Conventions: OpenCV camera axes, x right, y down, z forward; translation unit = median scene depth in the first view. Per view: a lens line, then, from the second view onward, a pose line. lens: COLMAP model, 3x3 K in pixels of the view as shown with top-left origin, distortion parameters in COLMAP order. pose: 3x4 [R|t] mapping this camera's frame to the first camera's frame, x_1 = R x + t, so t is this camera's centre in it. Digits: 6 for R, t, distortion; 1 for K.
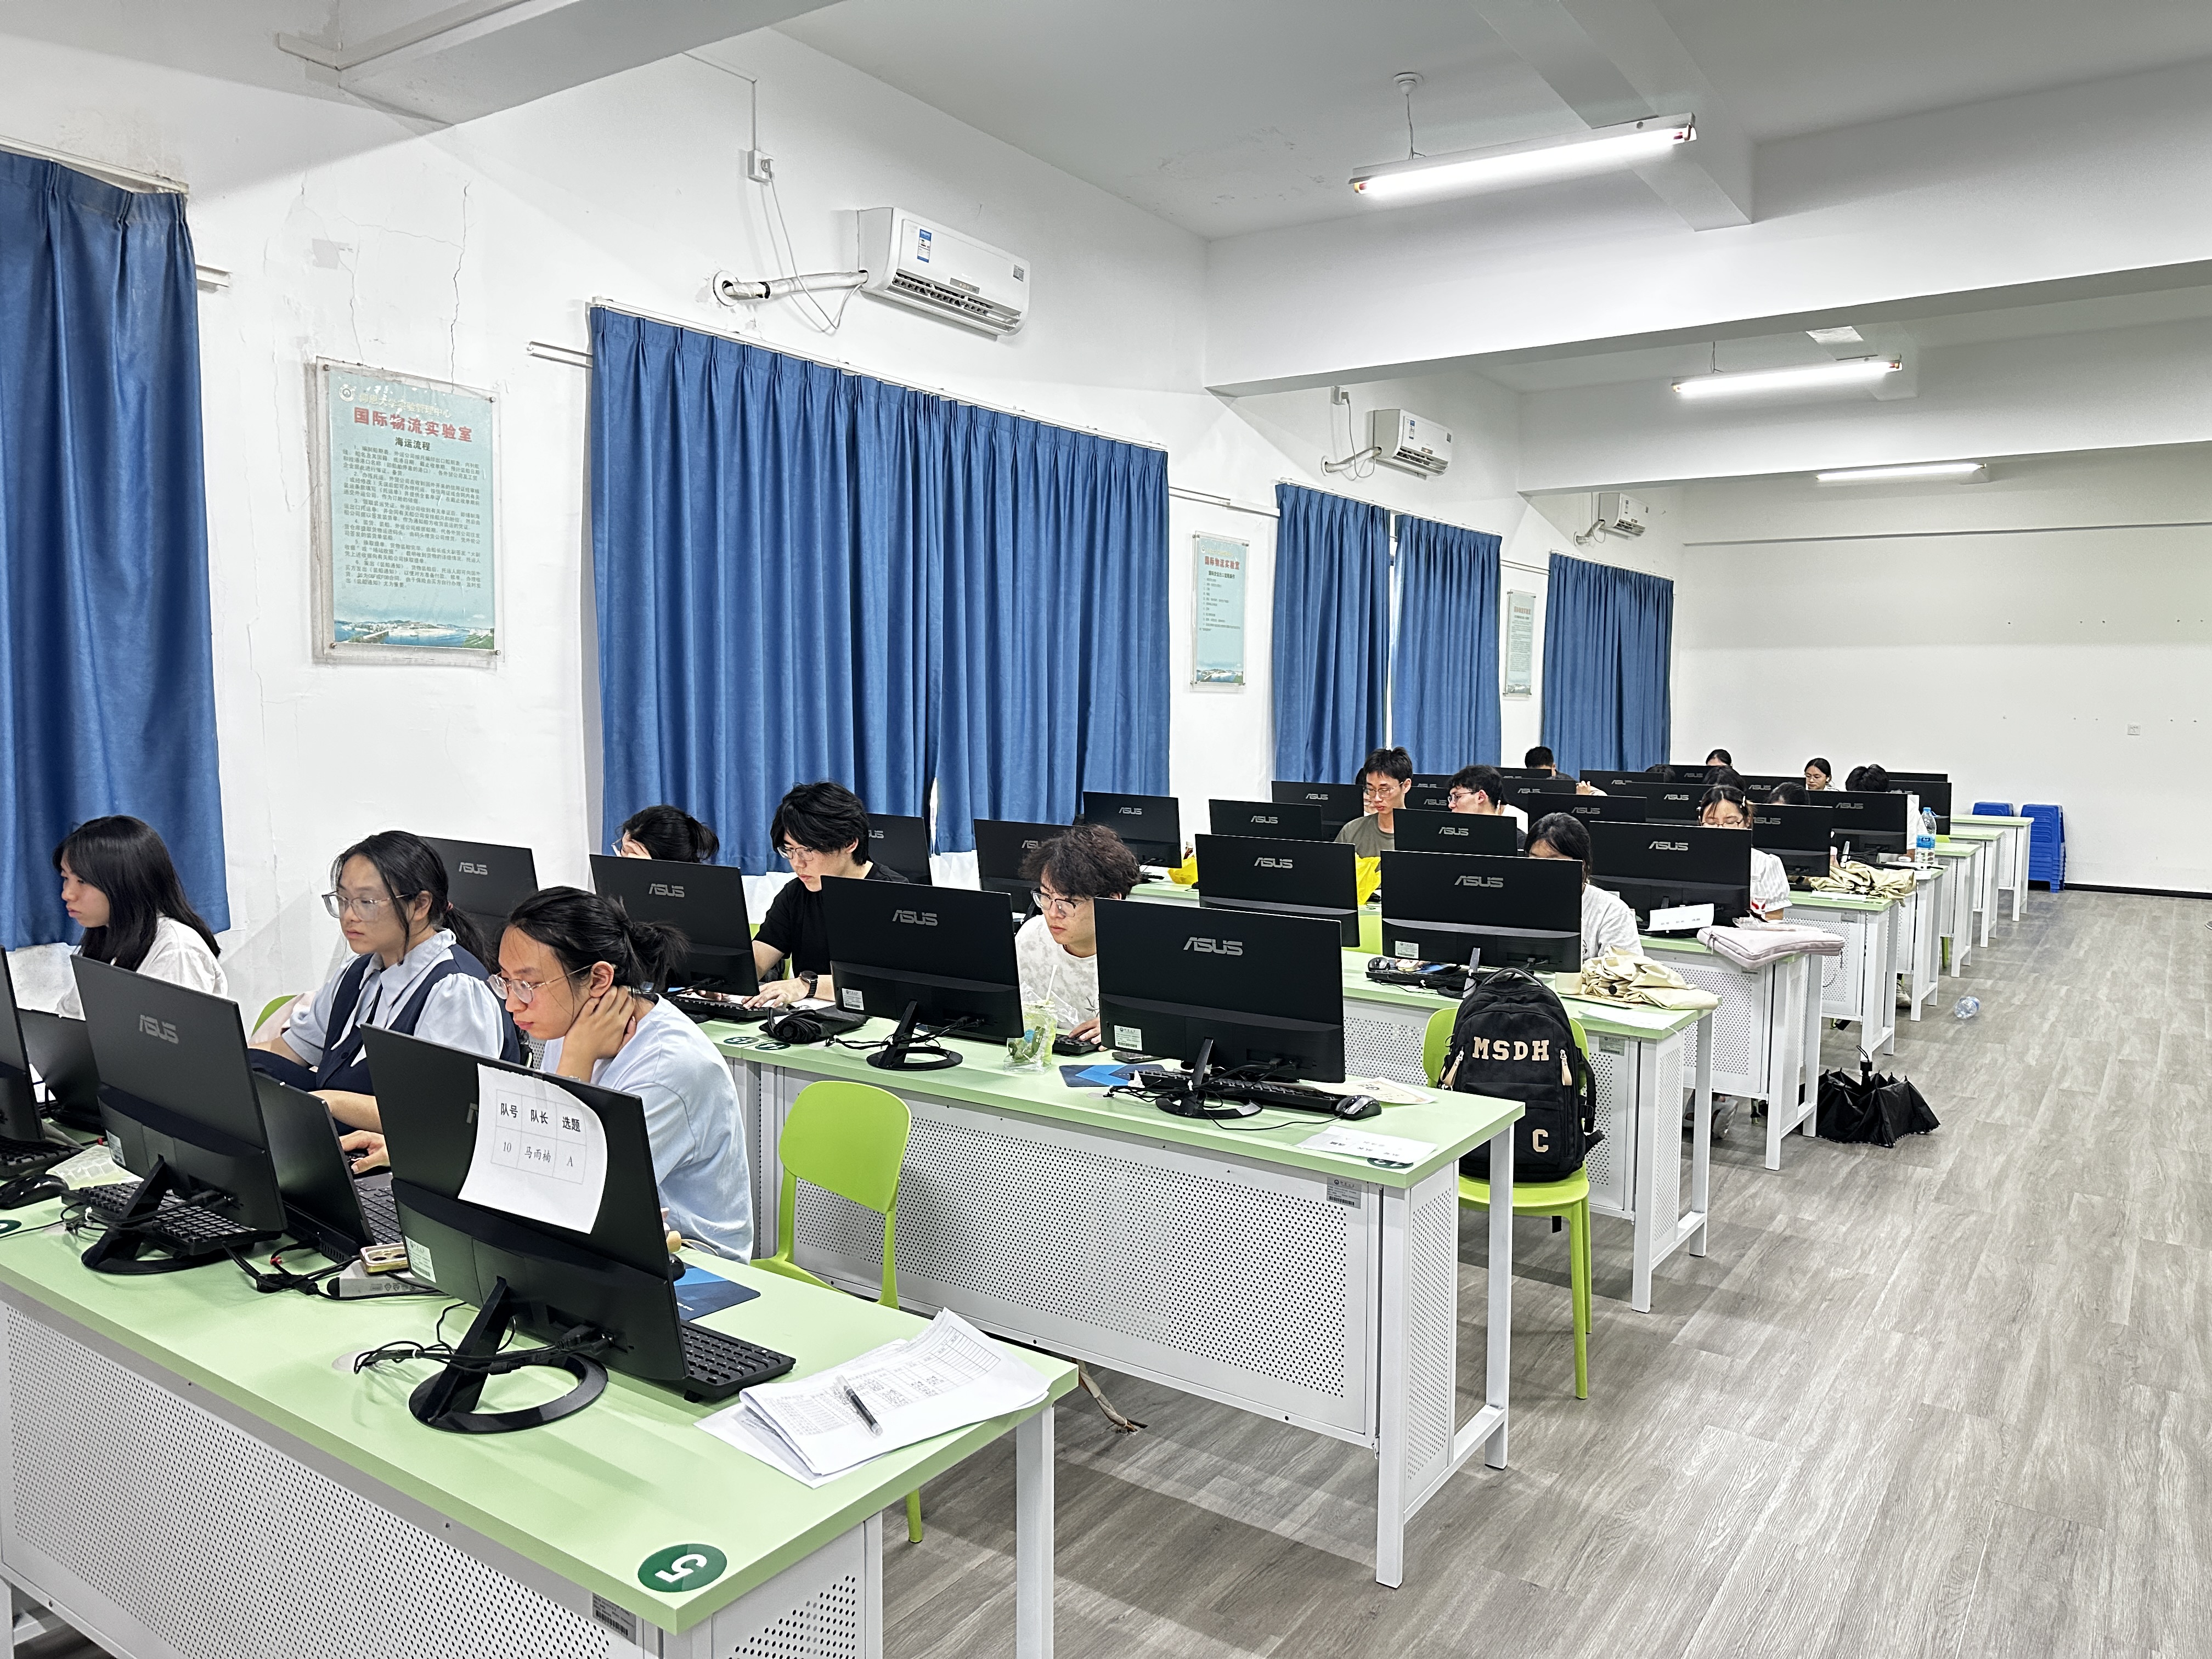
lens RADIAL K [[1568.6, 0, 1111.7], [0, 1568.6, 828.4], [0, 0, 1]] dist [-0.001378, 0.002105]
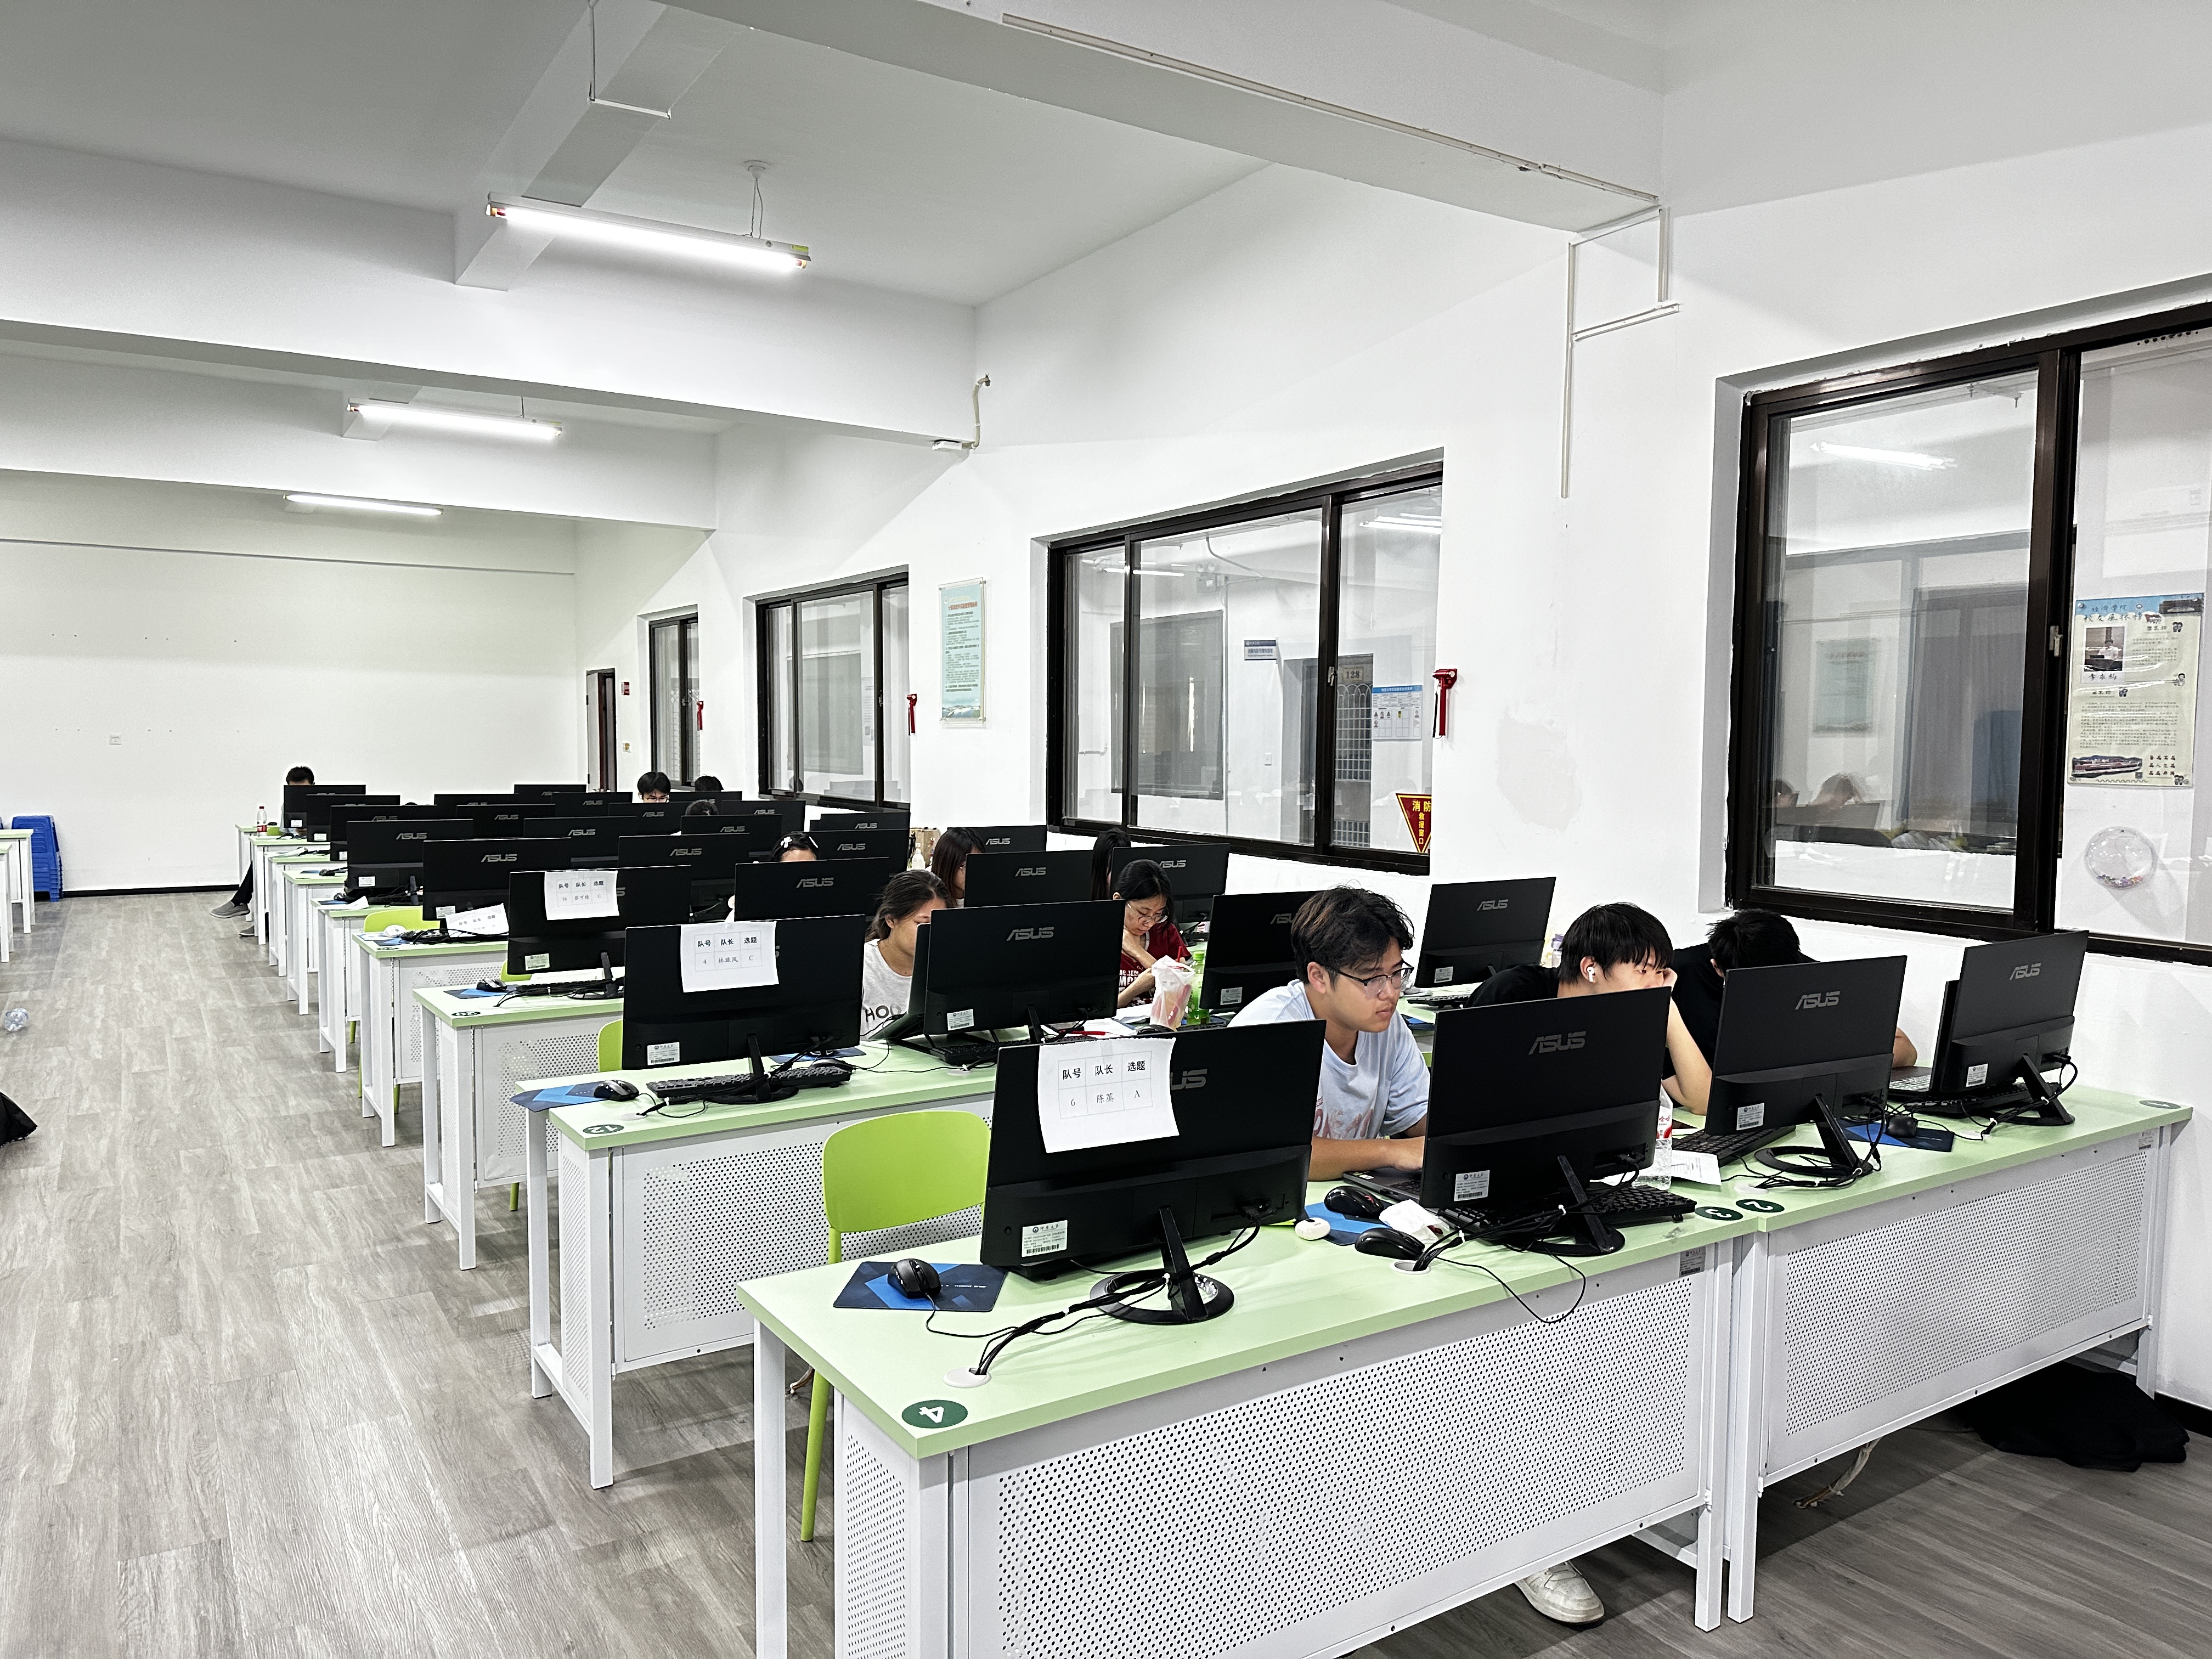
lens RADIAL K [[1568.6, 0, 1109.4], [0, 1568.6, 833.4], [0, 0, 1]] dist [-0.001378, 0.002105]
pose [[0.398036, -0.071583, 0.914573, -0.094087], [0.073160, 0.996253, 0.046135, 0.000276], [-0.914448, 0.048547, 0.401782, -0.055459]]
